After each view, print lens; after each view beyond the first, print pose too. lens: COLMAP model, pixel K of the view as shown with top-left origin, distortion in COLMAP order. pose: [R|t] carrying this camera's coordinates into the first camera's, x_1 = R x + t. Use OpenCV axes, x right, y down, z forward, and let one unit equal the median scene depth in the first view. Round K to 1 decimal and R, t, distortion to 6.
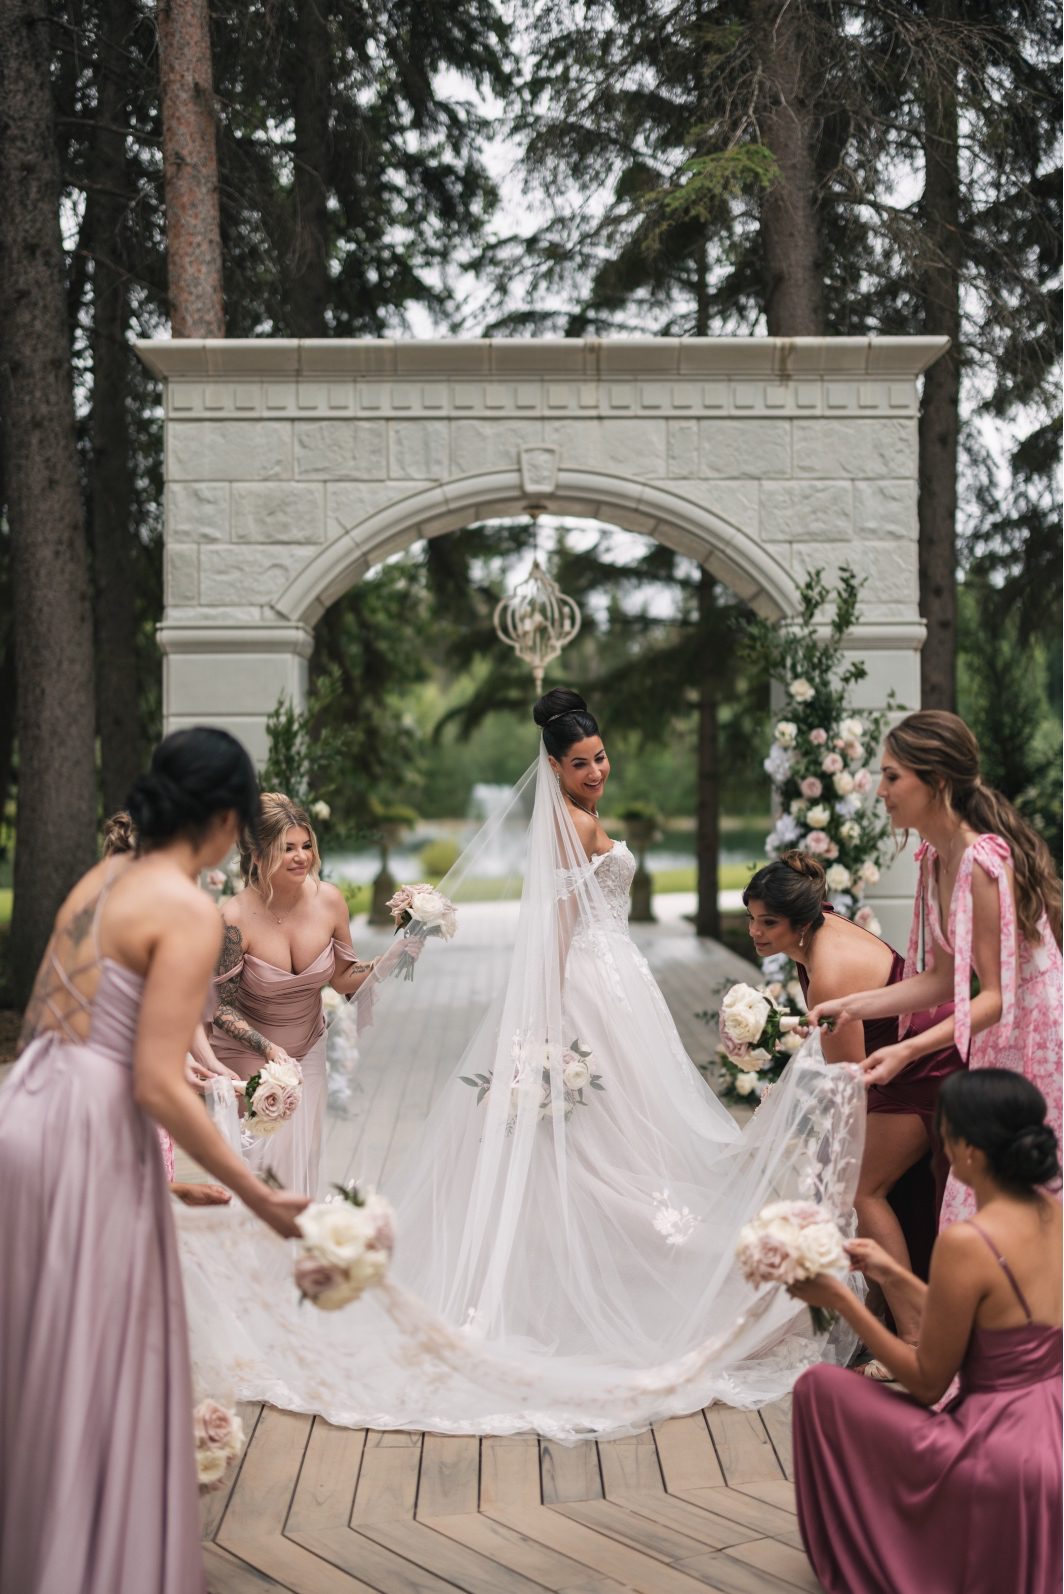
lens RADIAL K [[2606.1, 0, 560.5], [0, 2606.1, 760.1], [0, 0, 1]] dist [0.012910, 0.054046]
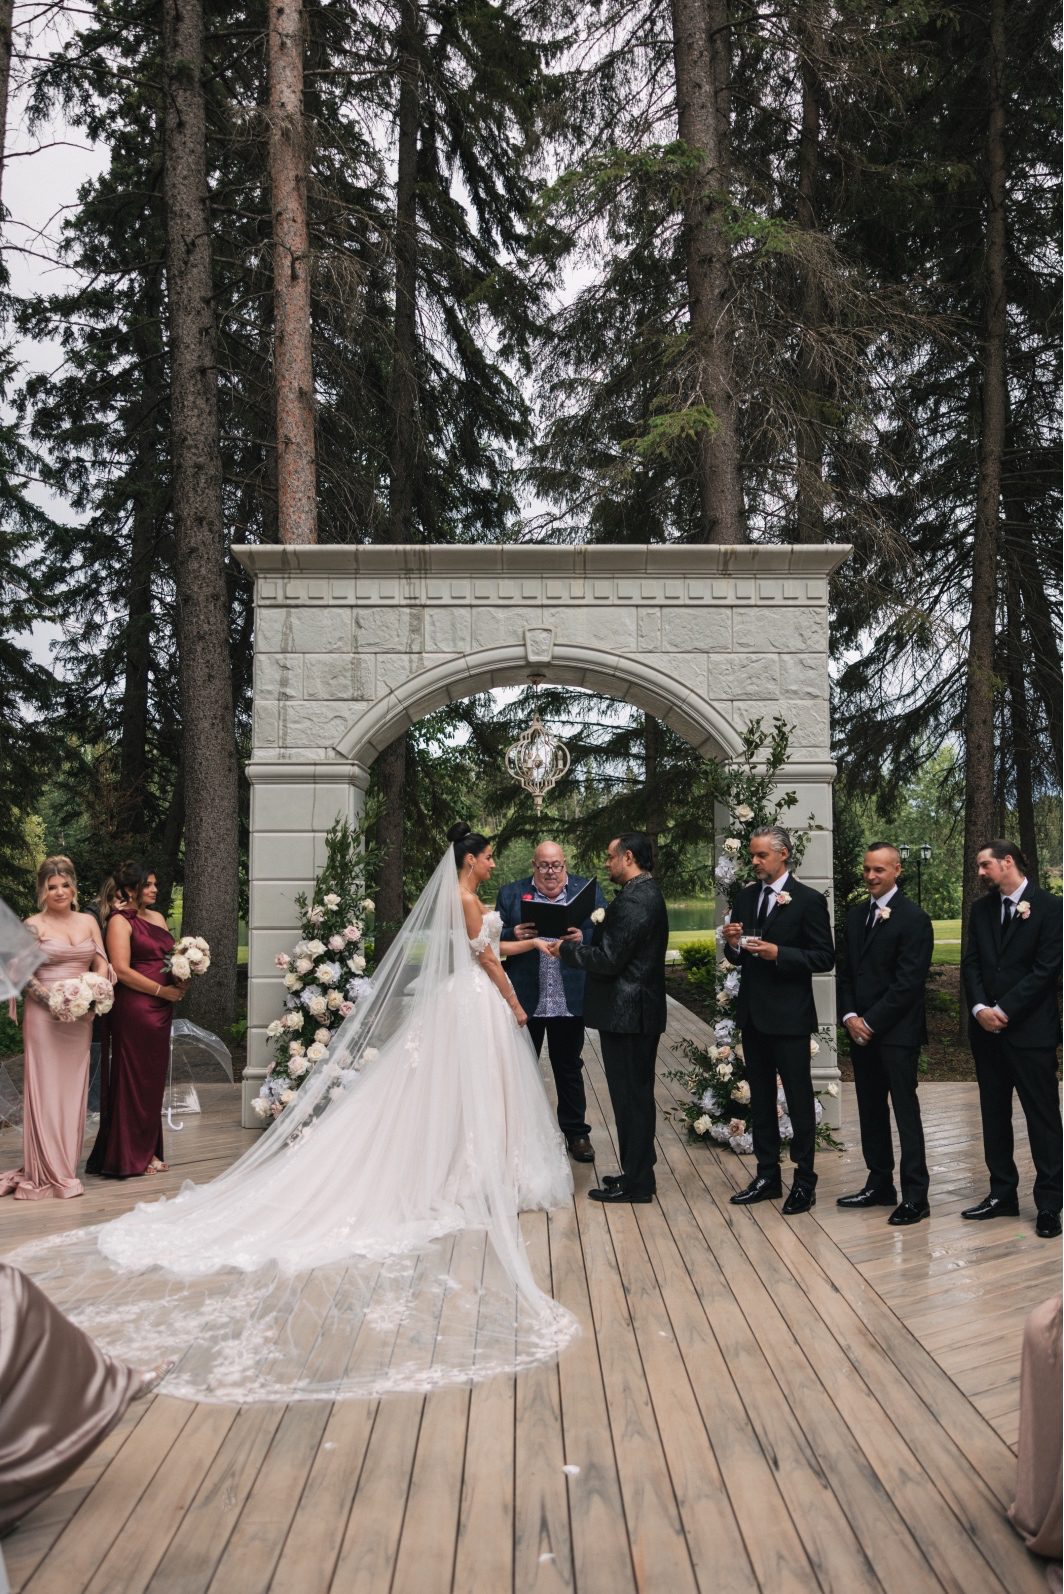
lens RADIAL K [[1371.0, 0, 532.0], [0, 1371.0, 797.0], [0, 0, 1]] dist [-0.000704, -0.002109]
pose [[0.999783, 0.003015, -0.020600, 0.002469], [-0.004092, 0.998616, -0.052439, 0.000961], [0.020414, 0.052512, 0.998412, 0.317792]]
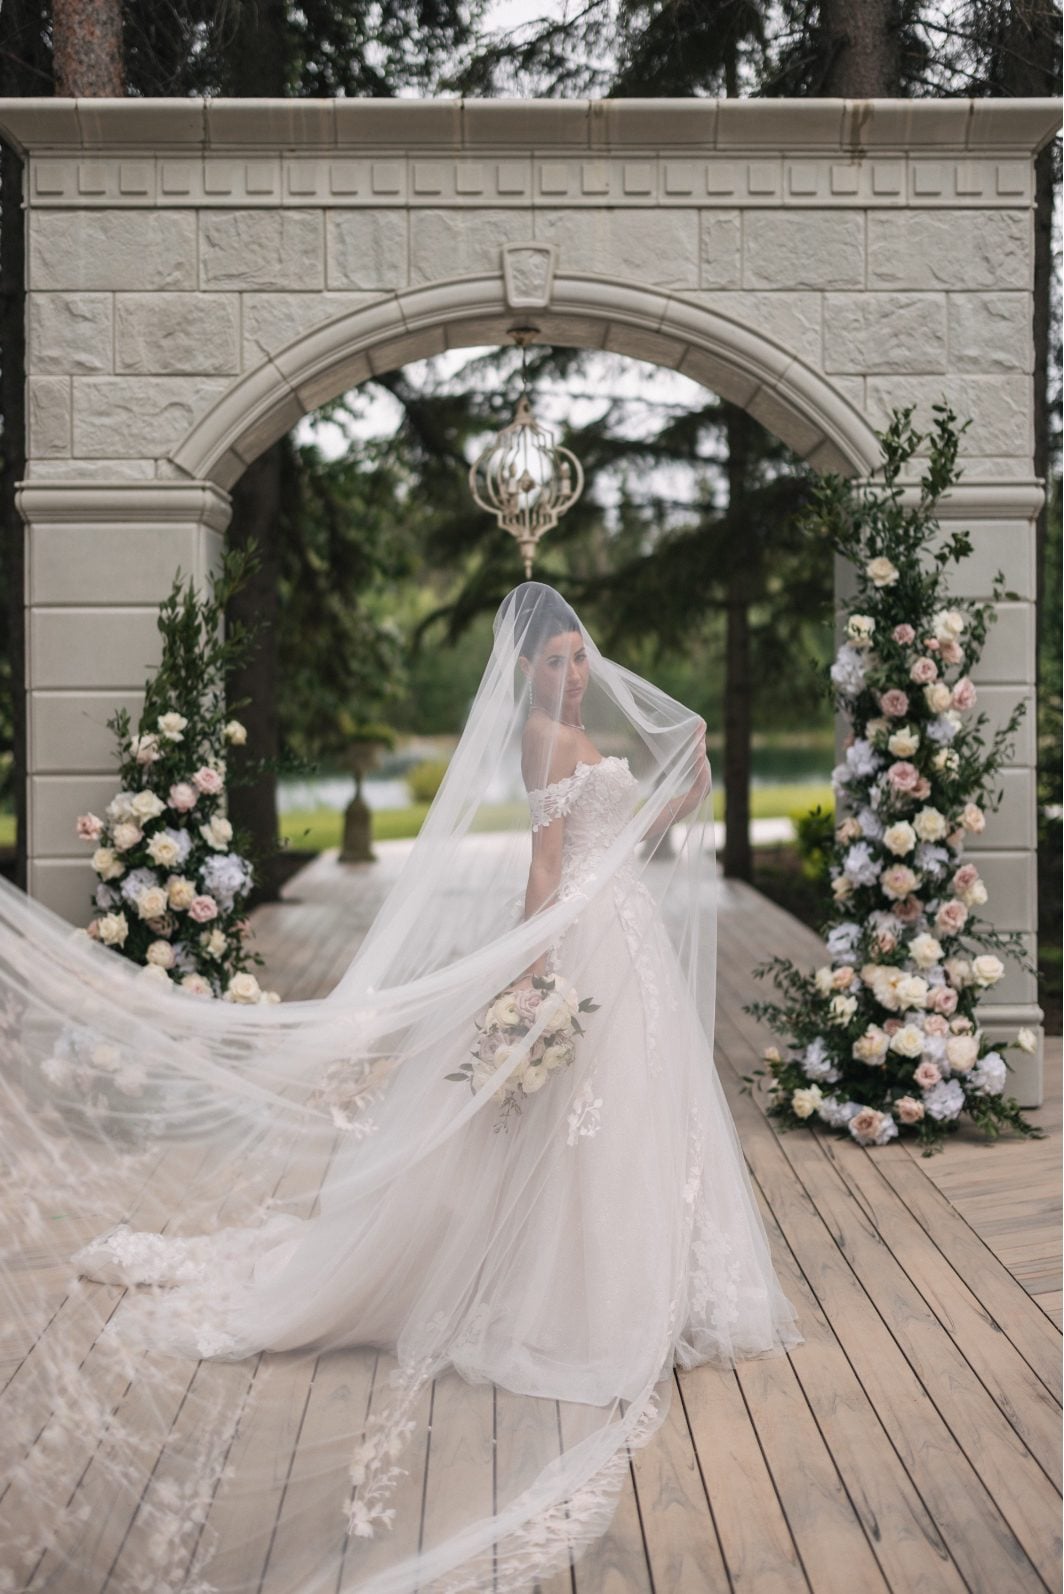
lens RADIAL K [[2606.1, 0, 560.5], [0, 2606.1, 760.1], [0, 0, 1]] dist [0.012910, 0.054046]
pose [[0.999994, 0.001465, -0.003181, 0.003634], [-0.001356, 0.999424, 0.033900, 0.001620], [0.003228, -0.033896, 0.999420, 0.249417]]
